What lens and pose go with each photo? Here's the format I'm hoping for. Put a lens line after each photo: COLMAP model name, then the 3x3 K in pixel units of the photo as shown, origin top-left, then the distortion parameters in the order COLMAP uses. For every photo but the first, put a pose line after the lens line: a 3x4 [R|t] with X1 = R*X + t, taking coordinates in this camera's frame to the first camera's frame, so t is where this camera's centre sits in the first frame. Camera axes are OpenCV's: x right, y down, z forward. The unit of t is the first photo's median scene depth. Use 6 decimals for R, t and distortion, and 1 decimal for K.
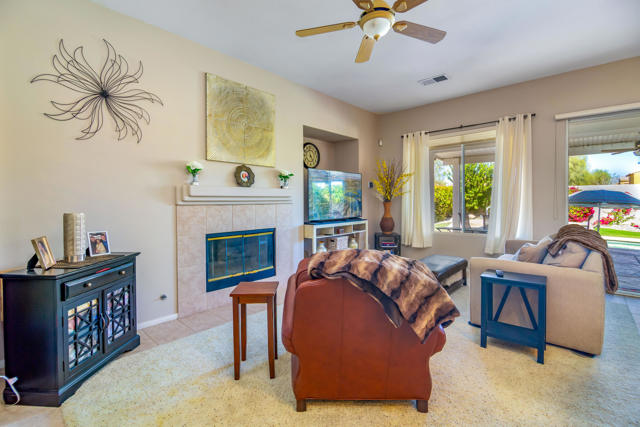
lens RADIAL K [[287.2, 0, 319.5], [0, 287.2, 202.8], [0, 0, 1]] dist [-0.016960, -0.000294]
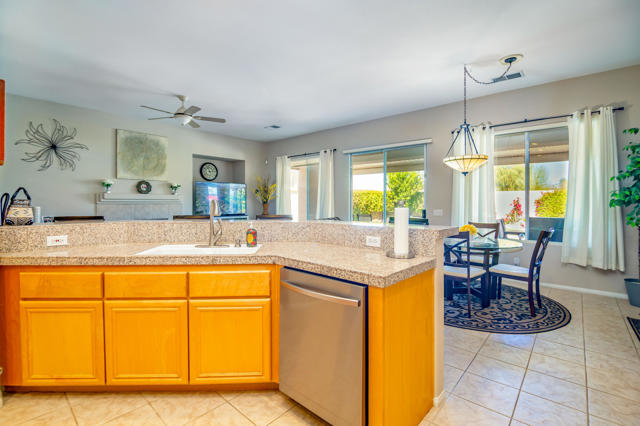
lens RADIAL K [[287.2, 0, 319.5], [0, 287.2, 202.3], [0, 0, 1]] dist [-0.016960, -0.000294]
pose [[0.999567, 0.009716, 0.027788, 0.711313], [-0.009503, 0.999925, -0.007769, -0.001092], [-0.027861, 0.007501, 0.999584, -0.693522]]
